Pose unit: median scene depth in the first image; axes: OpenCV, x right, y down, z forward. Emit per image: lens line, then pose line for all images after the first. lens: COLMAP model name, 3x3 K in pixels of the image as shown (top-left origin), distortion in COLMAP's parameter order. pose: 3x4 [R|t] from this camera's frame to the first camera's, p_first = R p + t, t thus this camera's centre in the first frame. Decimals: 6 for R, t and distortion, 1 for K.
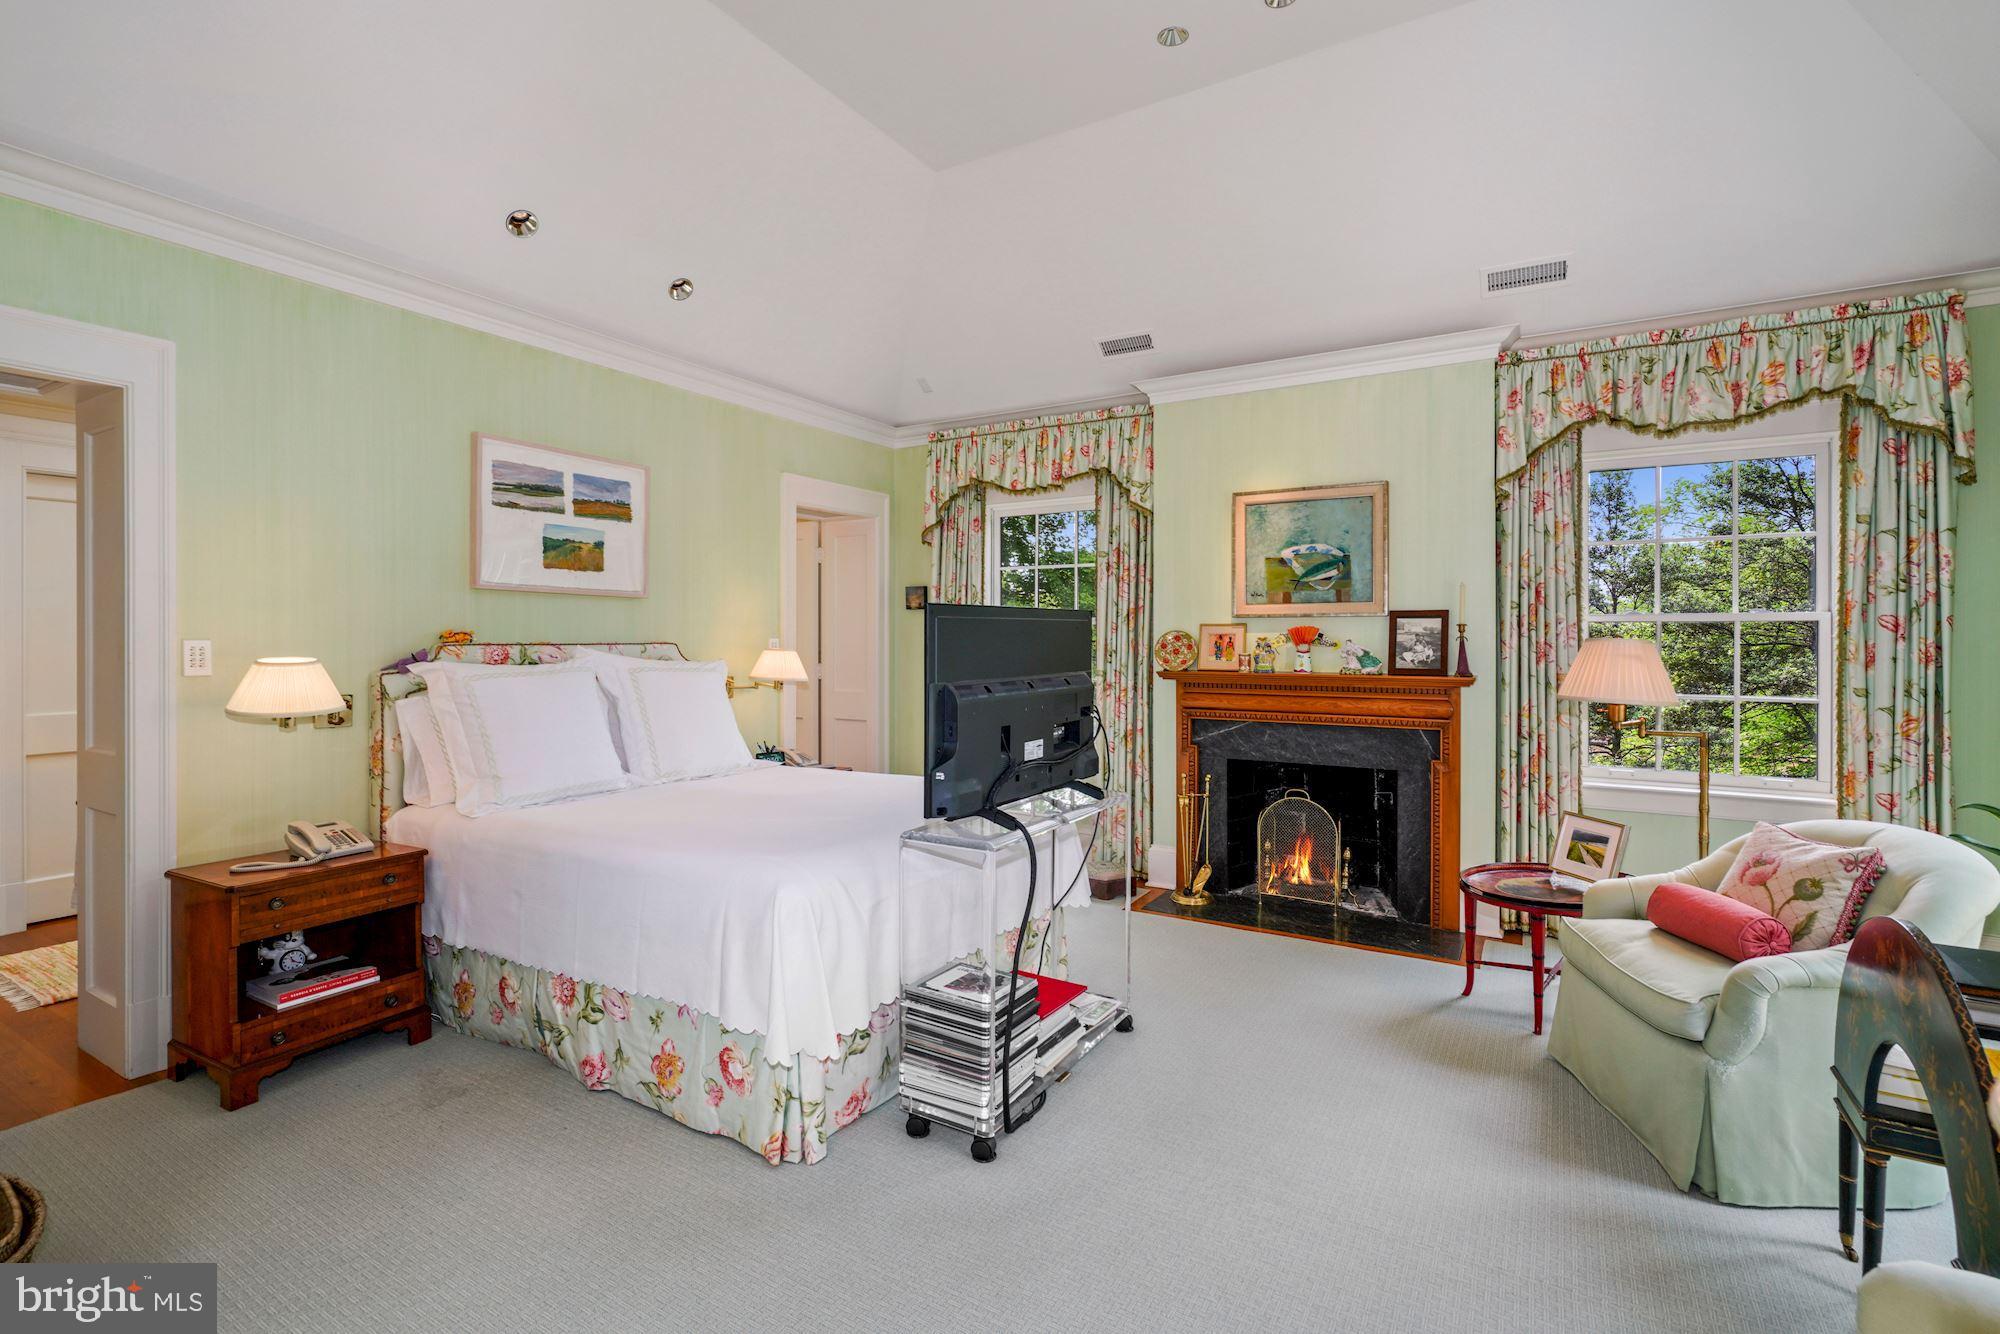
lens RADIAL K [[914.4, 0, 997.4], [0, 914.4, 638.4], [0, 0, 1]] dist [-0.001546, -0.000105]
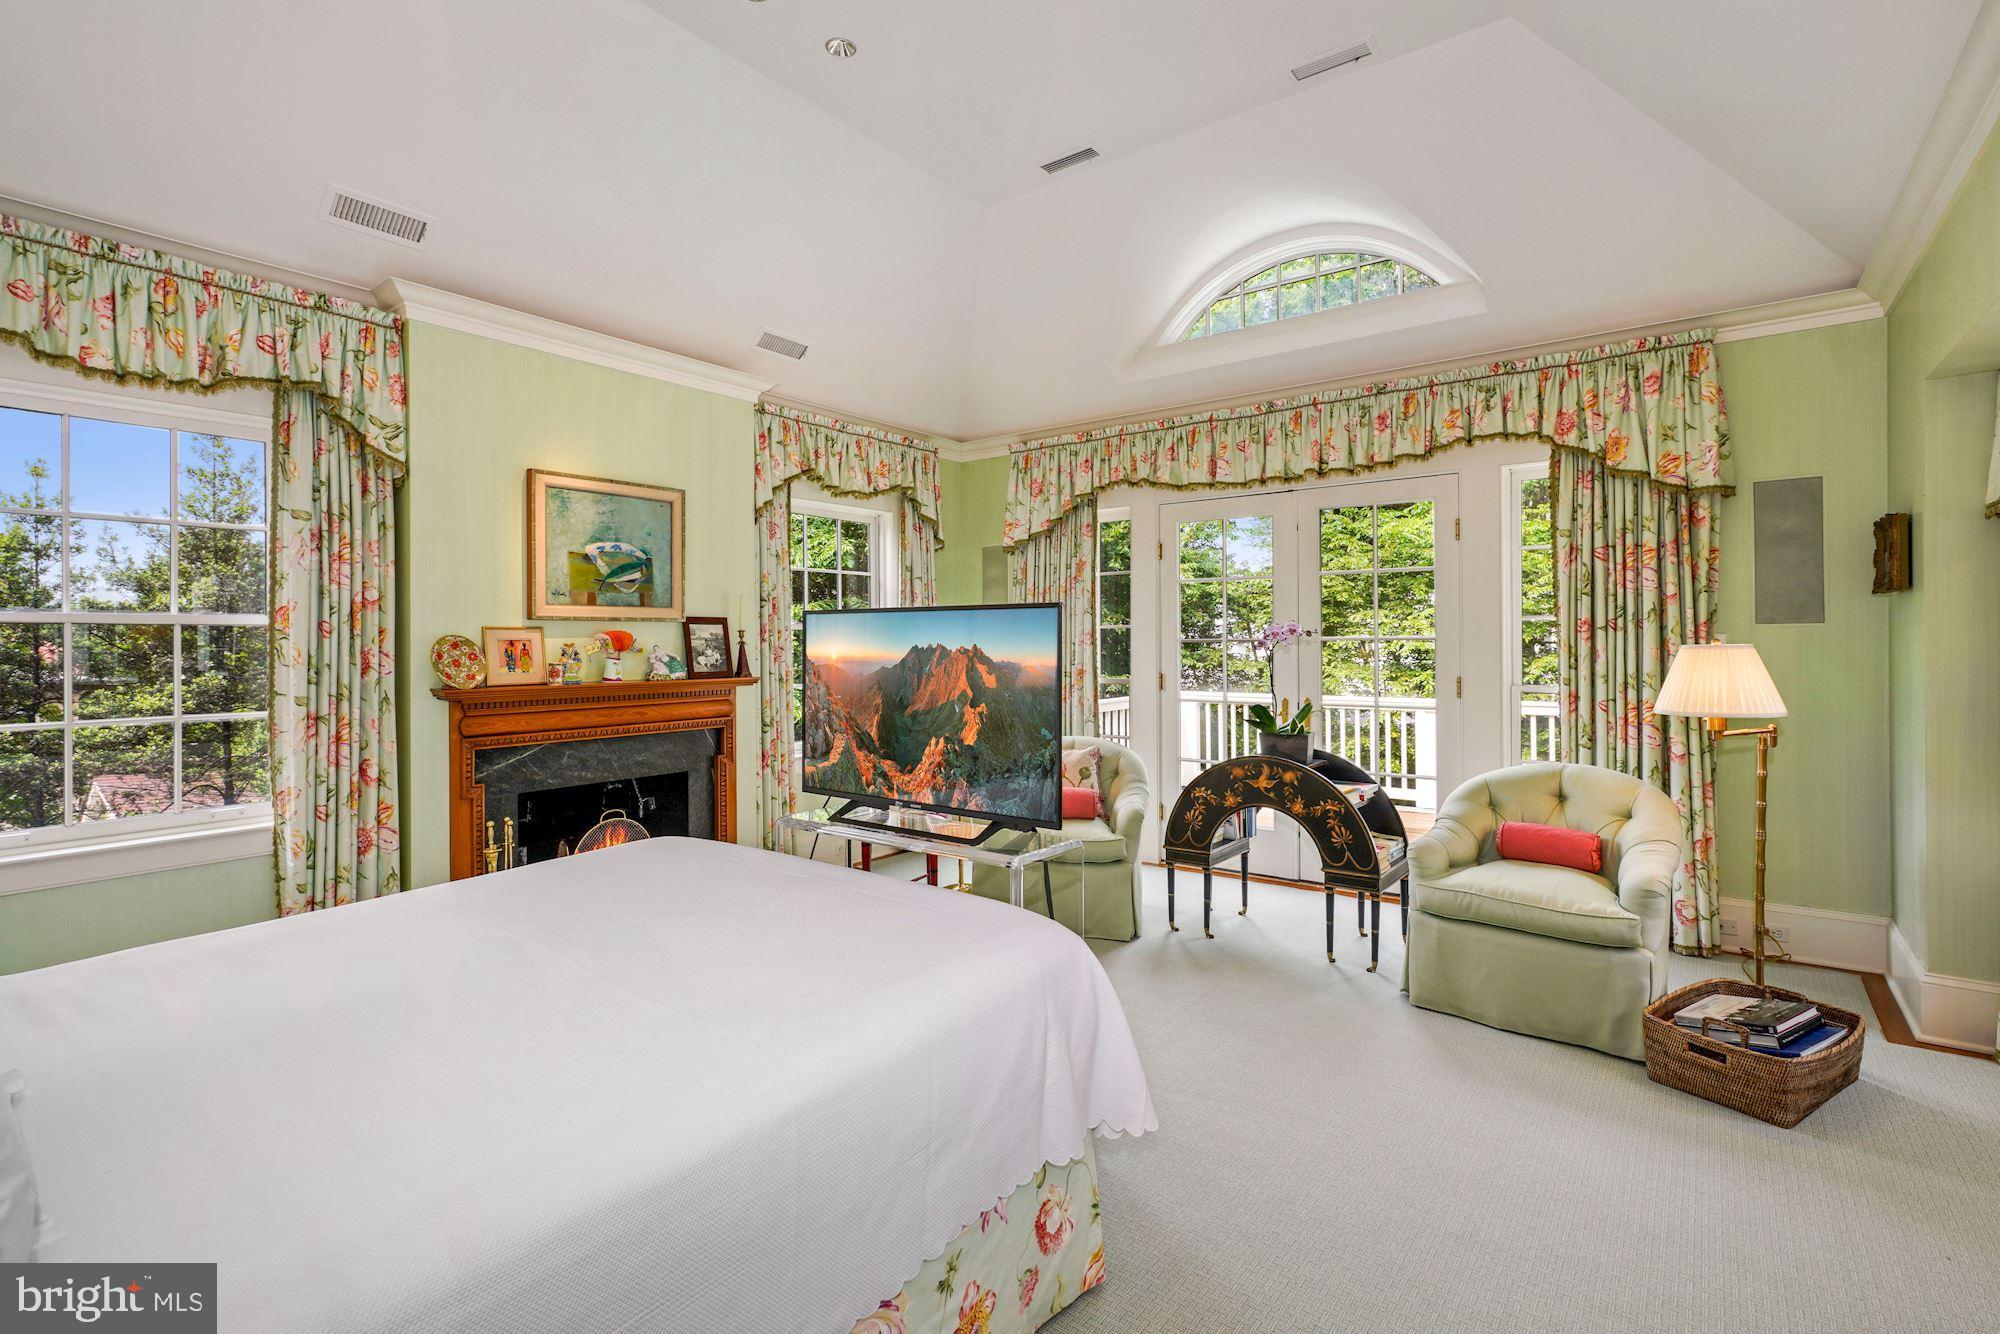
lens RADIAL K [[934.3, 0, 1005.2], [0, 934.3, 638.7], [0, 0, 1]] dist [0.000010, -0.000182]
pose [[0.106941, 0.002463, 0.994262, -0.564575], [0.010245, 0.999941, -0.003579, 0.001928], [-0.994213, 0.010569, 0.106910, 0.516597]]
